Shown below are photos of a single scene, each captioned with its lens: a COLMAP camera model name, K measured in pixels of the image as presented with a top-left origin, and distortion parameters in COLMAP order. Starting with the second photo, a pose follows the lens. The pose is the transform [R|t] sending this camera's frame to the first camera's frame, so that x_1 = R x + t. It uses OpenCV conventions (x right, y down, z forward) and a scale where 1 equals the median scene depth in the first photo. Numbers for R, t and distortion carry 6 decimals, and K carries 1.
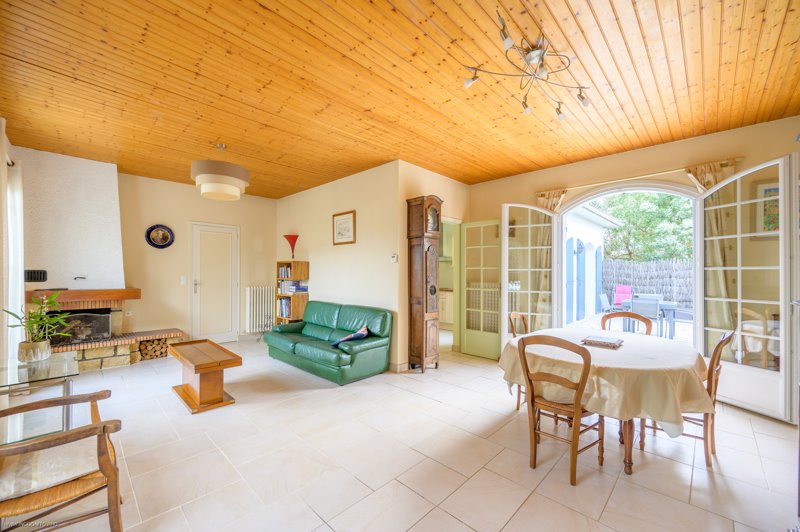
lens RADIAL K [[318.0, 0, 396.4], [0, 318.0, 273.3], [0, 0, 1]] dist [-0.001411, -0.000245]
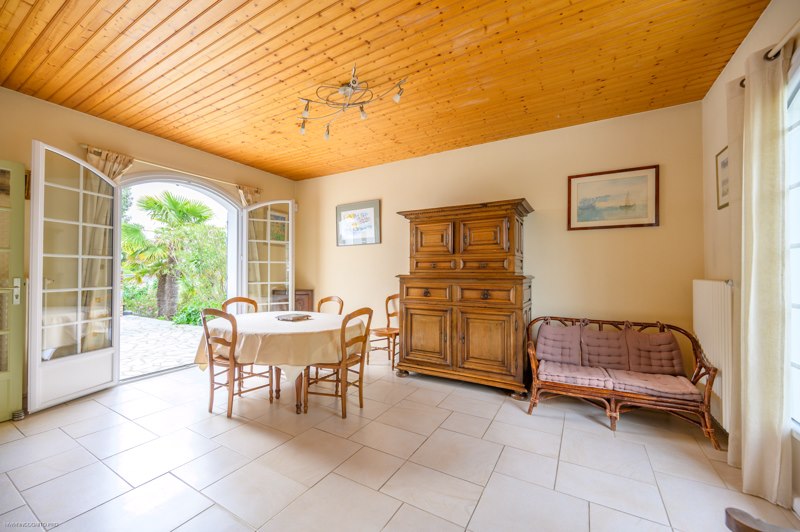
lens RADIAL K [[318.0, 0, 396.2], [0, 318.0, 267.1], [0, 0, 1]] dist [-0.001411, -0.000245]
pose [[-0.243738, 0.000507, 0.969841, -0.410341], [-0.014304, 0.999889, -0.004117, 0.004164], [-0.969736, -0.014876, -0.243703, 0.538306]]
